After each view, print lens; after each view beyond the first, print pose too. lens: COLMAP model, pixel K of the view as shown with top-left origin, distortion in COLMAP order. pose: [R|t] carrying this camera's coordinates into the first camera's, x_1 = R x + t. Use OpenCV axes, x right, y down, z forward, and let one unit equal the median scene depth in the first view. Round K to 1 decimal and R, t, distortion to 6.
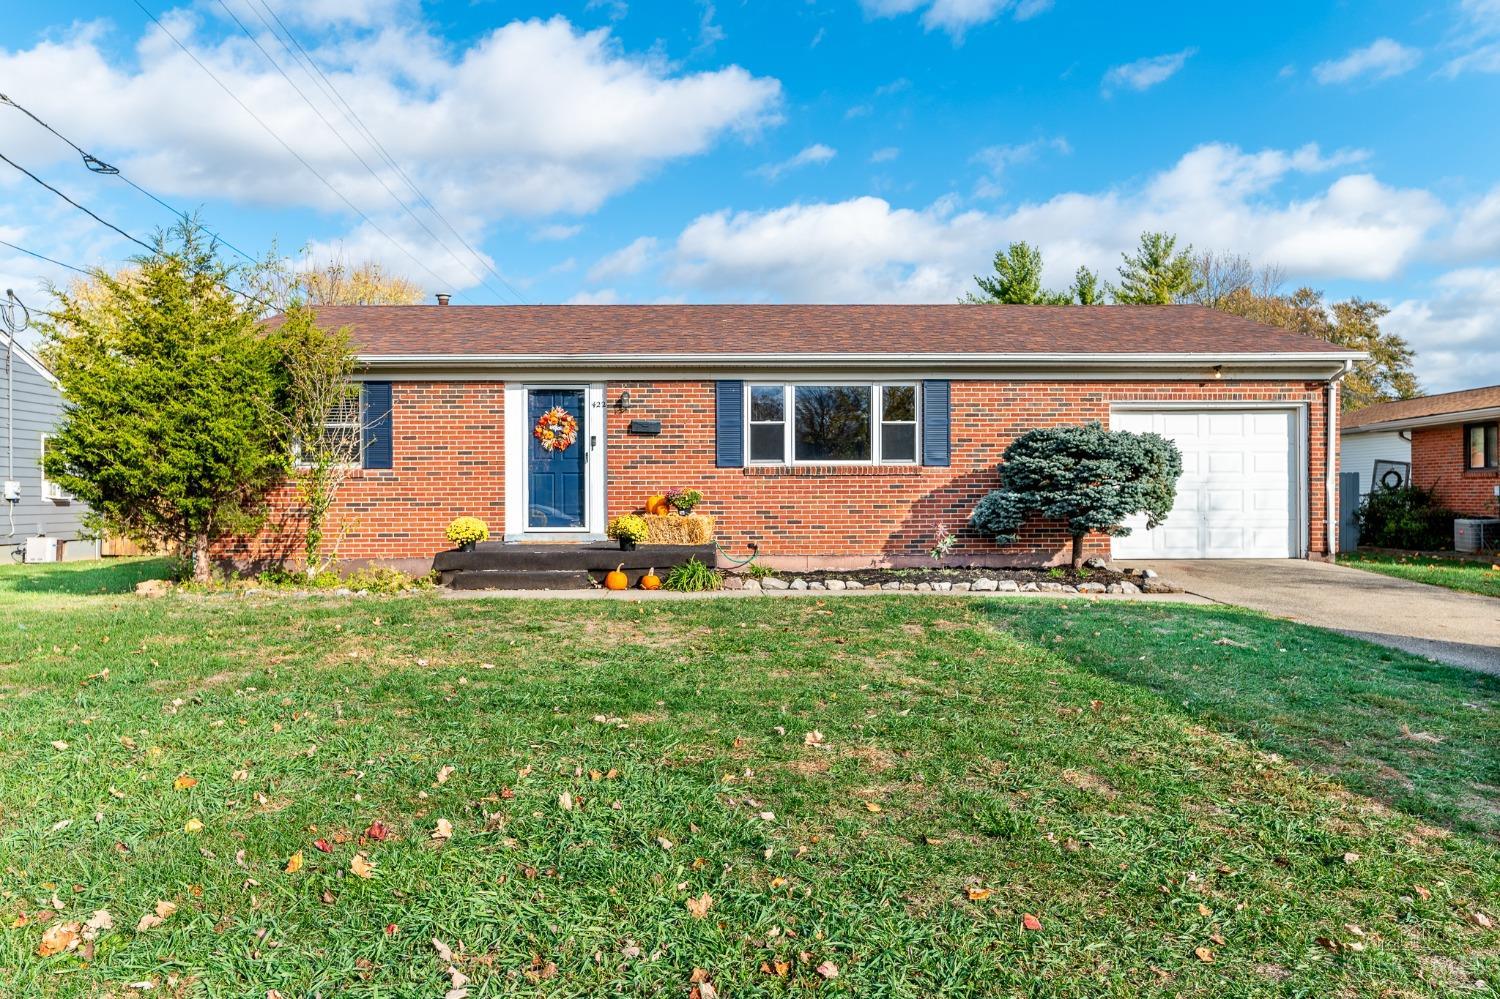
lens RADIAL K [[1020.0, 0, 749.0], [0, 1020.0, 501.5], [0, 0, 1]] dist [0.002832, 0.000581]
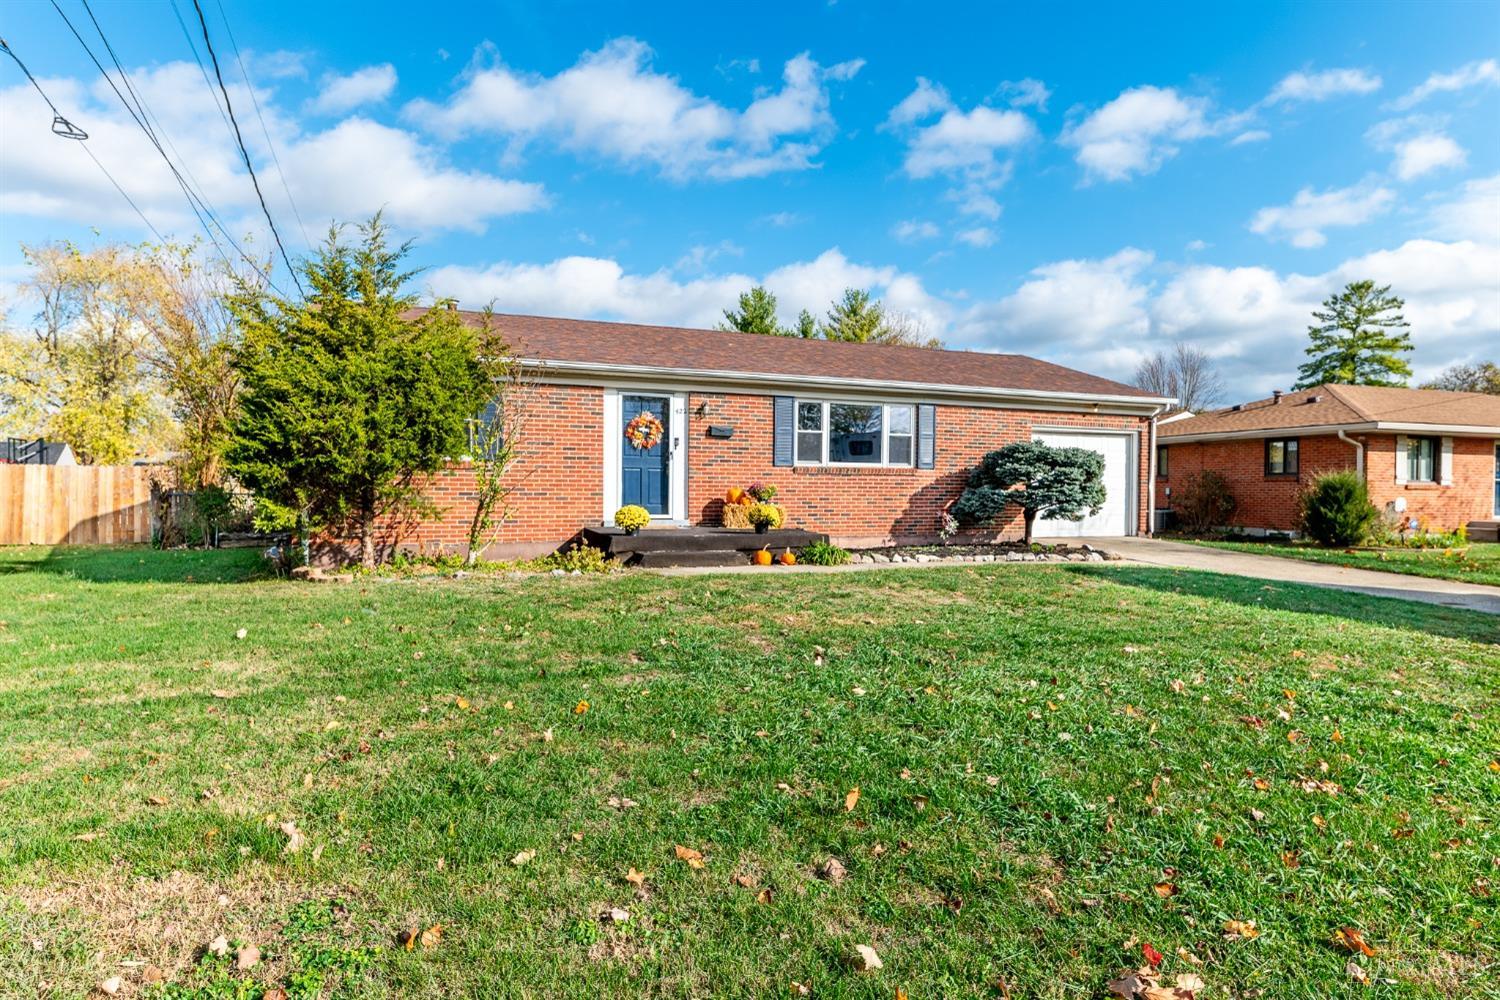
lens RADIAL K [[882.9, 0, 750.3], [0, 882.9, 495.8], [0, 0, 1]] dist [0.000060, -0.000243]
pose [[0.928902, 0.008554, 0.370227, -0.452773], [-0.009508, 0.999955, 0.000752, 0.001781], [-0.370204, -0.004219, 0.928941, 0.017550]]
